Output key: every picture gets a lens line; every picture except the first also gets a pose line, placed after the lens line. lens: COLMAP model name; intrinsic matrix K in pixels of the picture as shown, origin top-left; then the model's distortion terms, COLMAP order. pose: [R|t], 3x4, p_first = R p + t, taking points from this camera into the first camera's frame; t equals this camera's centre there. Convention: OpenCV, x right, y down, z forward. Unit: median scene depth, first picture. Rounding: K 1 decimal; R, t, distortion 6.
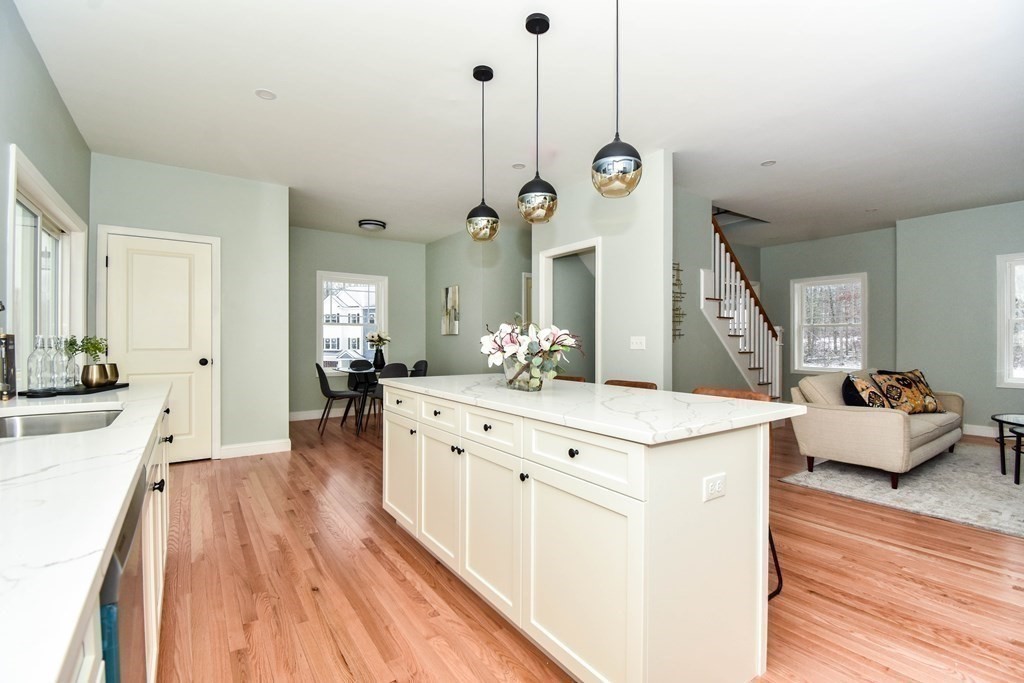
lens RADIAL K [[465.2, 0, 520.9], [0, 465.2, 336.7], [0, 0, 1]] dist [-0.025457, -0.001385]
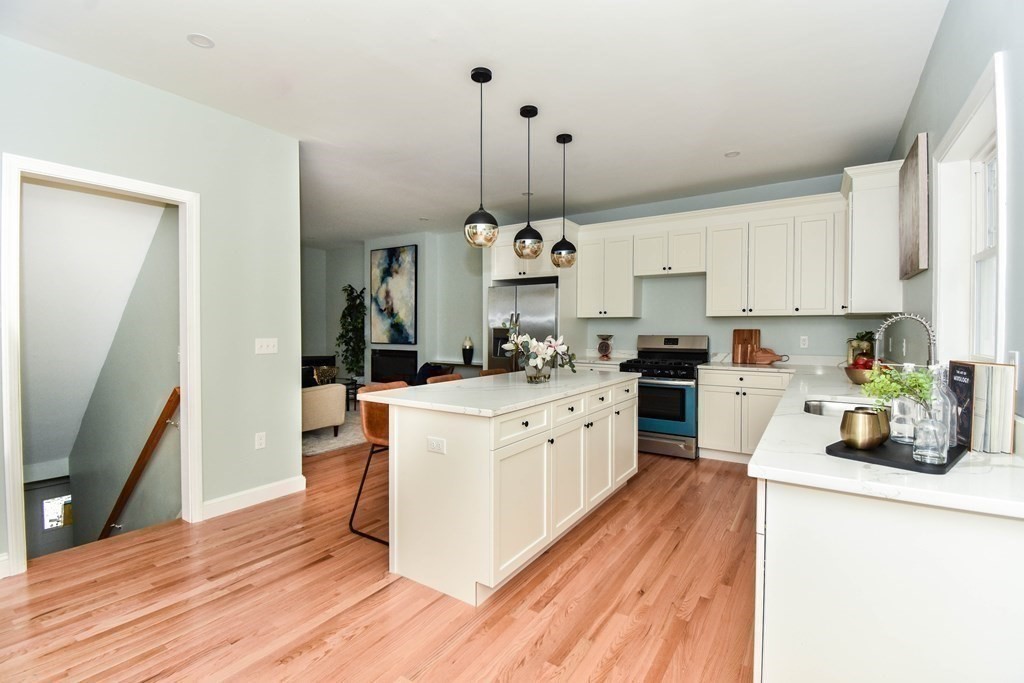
lens RADIAL K [[465.2, 0, 515.0], [0, 465.2, 338.1], [0, 0, 1]] dist [-0.025457, -0.001385]
pose [[-0.365570, -0.024985, 0.930448, -1.201334], [-0.008956, 0.999688, 0.023325, -0.045520], [-0.930741, 0.000194, -0.365680, 1.521776]]
